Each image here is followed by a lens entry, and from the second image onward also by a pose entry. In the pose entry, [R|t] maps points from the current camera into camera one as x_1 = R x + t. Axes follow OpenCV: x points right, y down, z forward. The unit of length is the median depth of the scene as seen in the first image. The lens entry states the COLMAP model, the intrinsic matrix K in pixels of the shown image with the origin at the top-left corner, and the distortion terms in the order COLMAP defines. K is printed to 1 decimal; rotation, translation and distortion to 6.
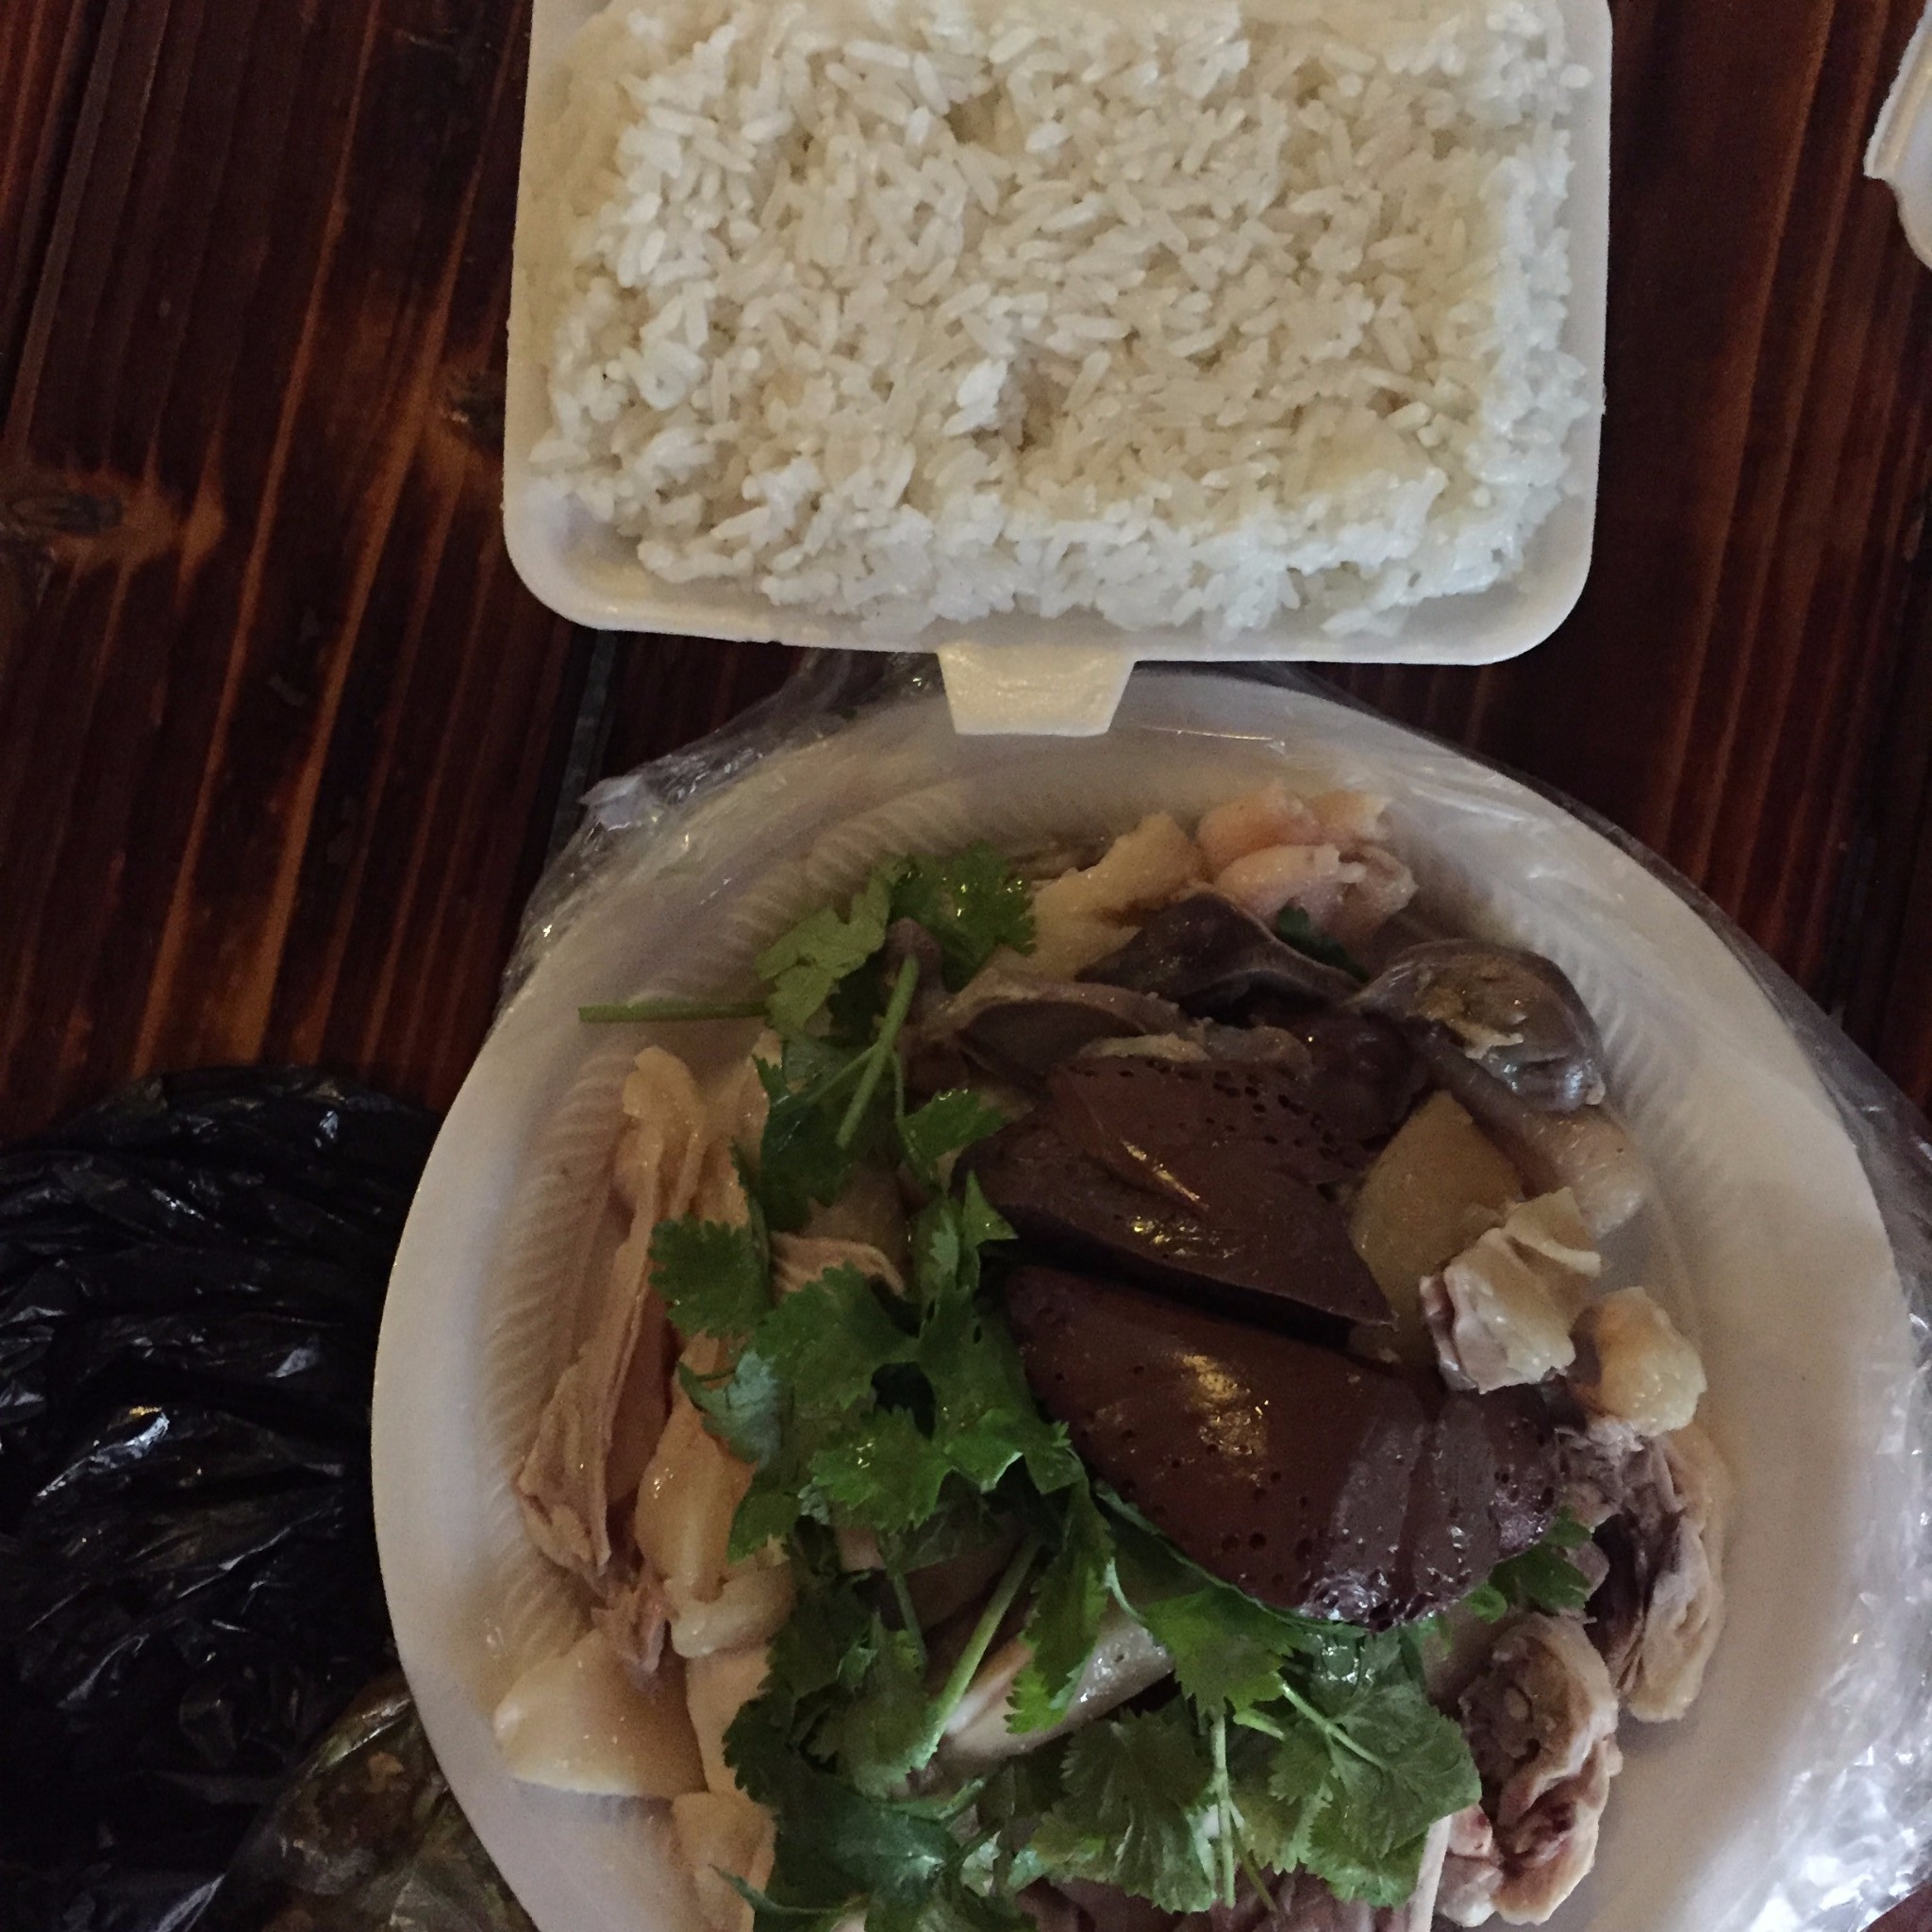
lens RADIAL K [[2531.4, 0, 957.2], [0, 2531.4, 958.3], [0, 0, 1]] dist [0.014946, 0.000000]
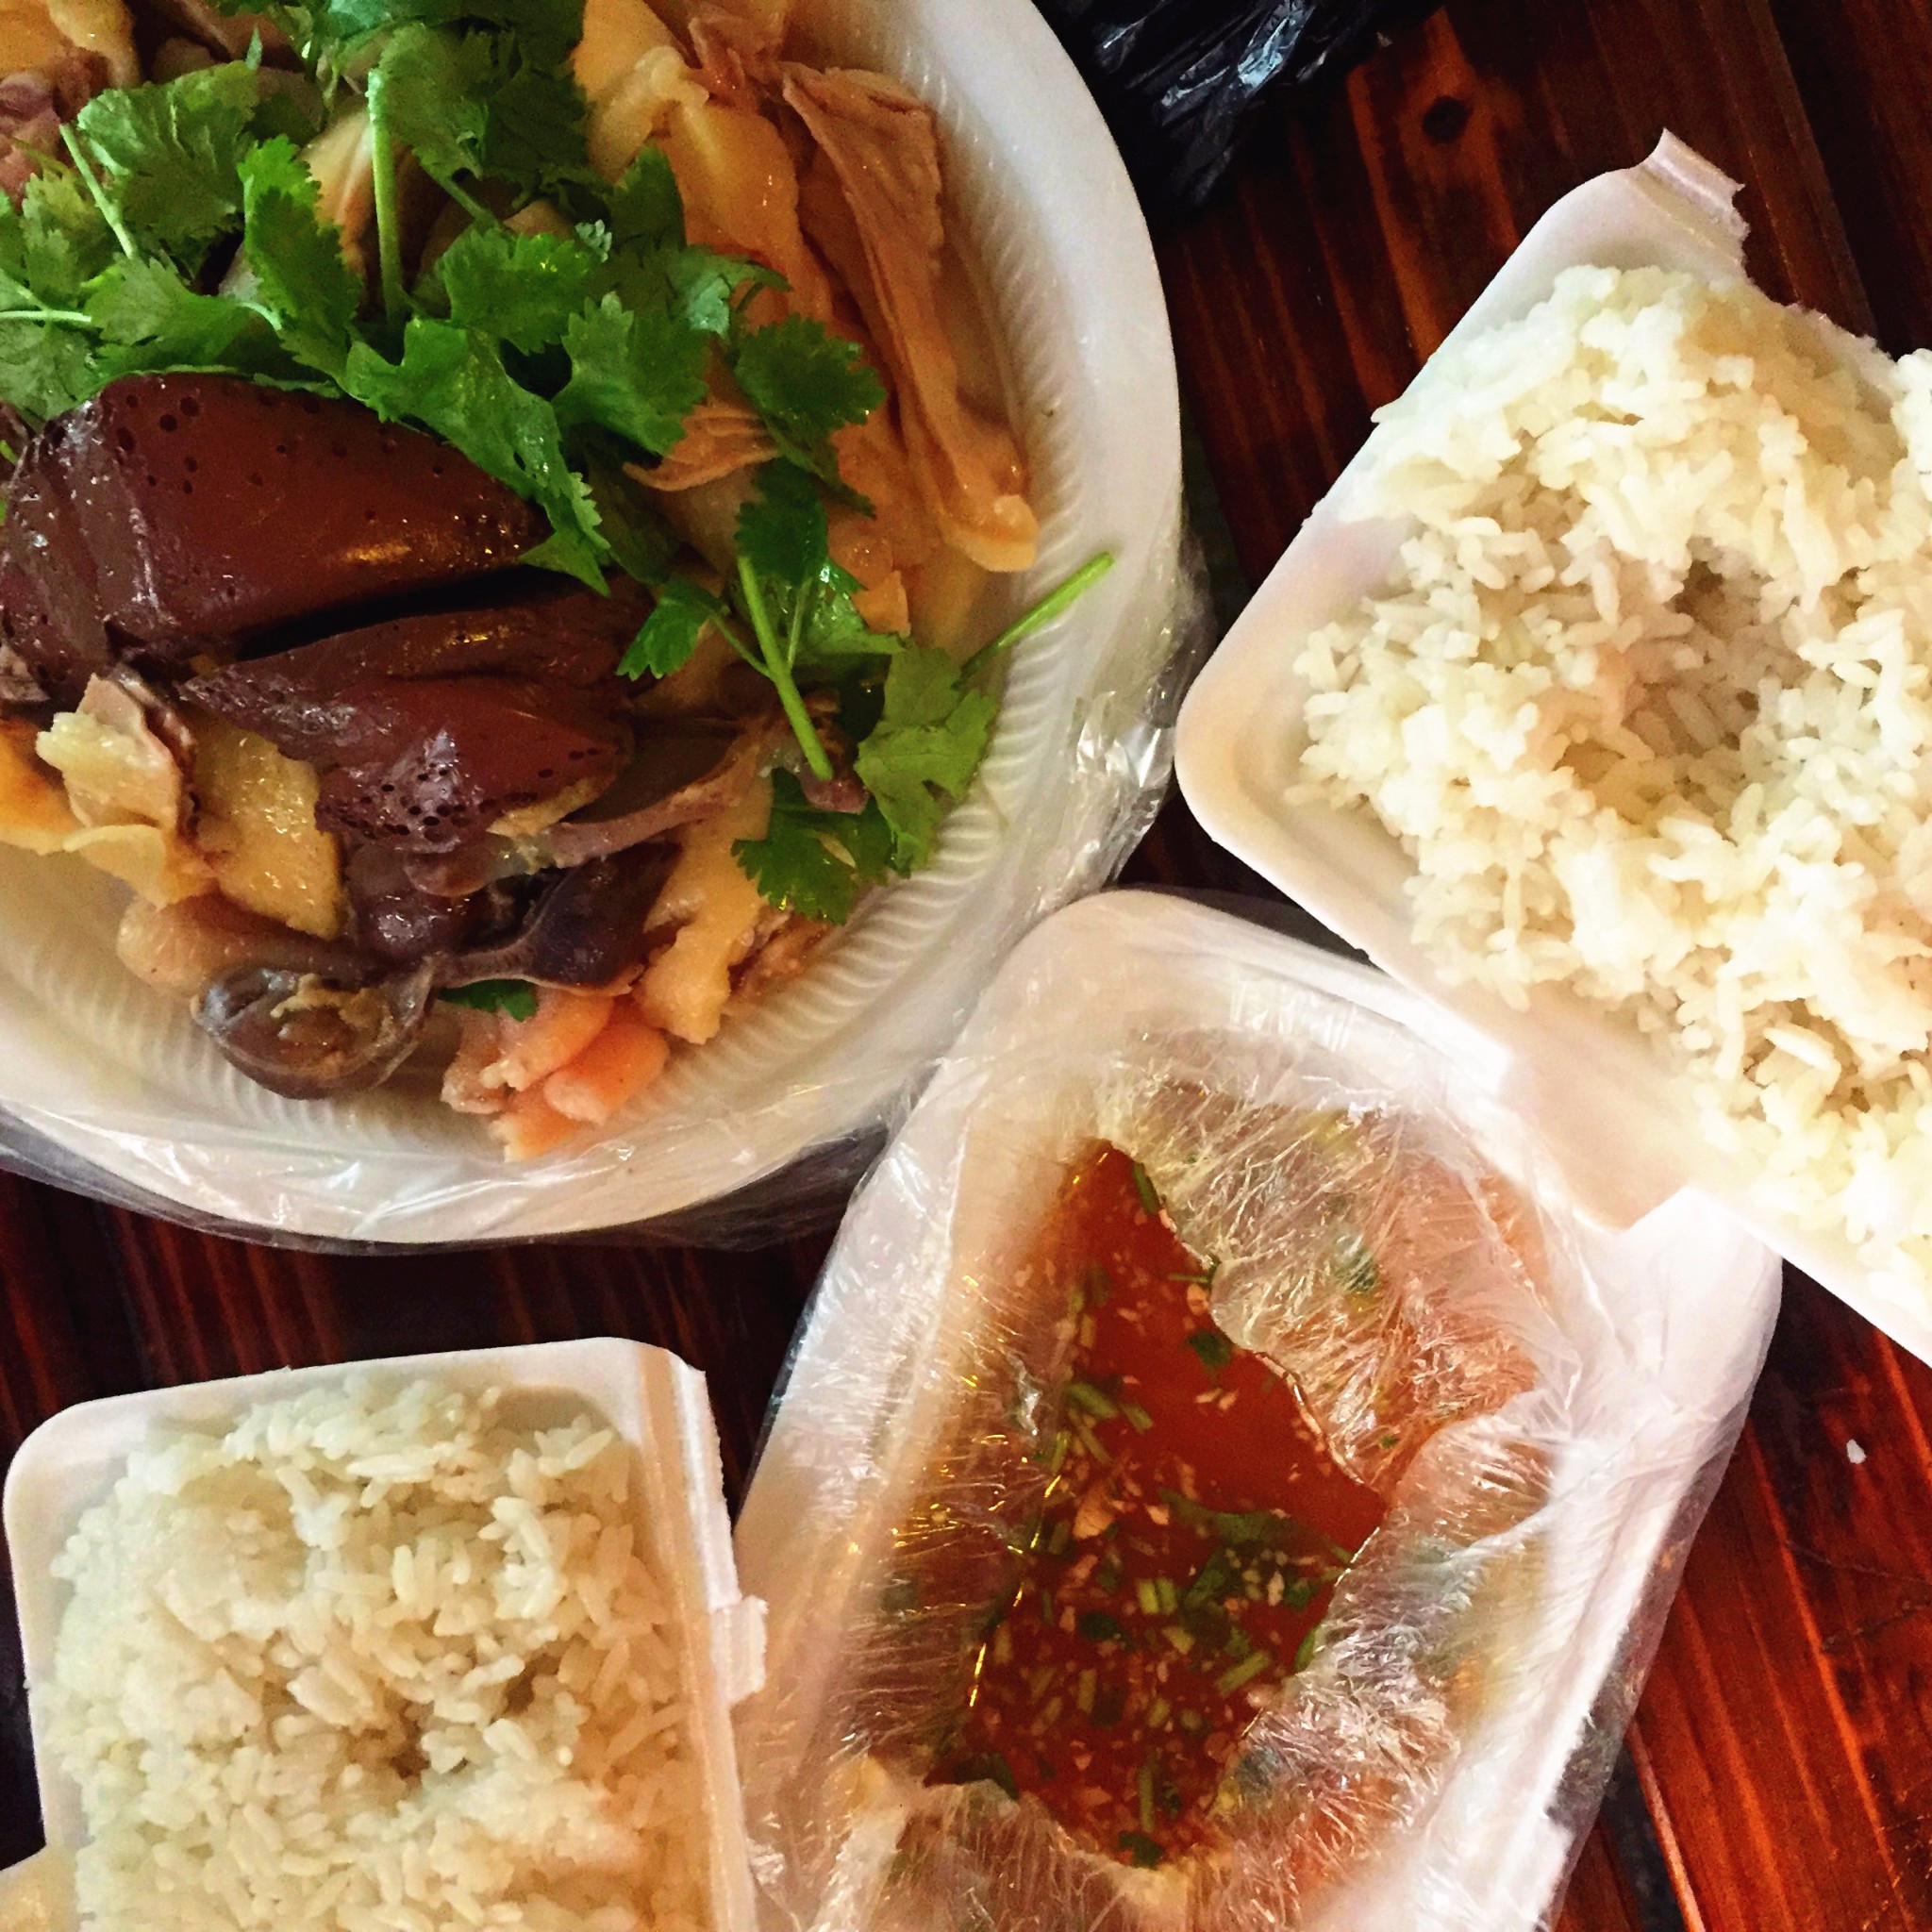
lens RADIAL K [[2531.4, 0, 945.0], [0, 2531.4, 972.7], [0, 0, 1]] dist [0.014946, 0.000000]
pose [[-0.852501, 0.500842, 0.149667, -0.170157], [-0.488282, -0.865202, 0.114042, -0.205185], [0.186610, 0.024141, 0.982138, 0.054934]]
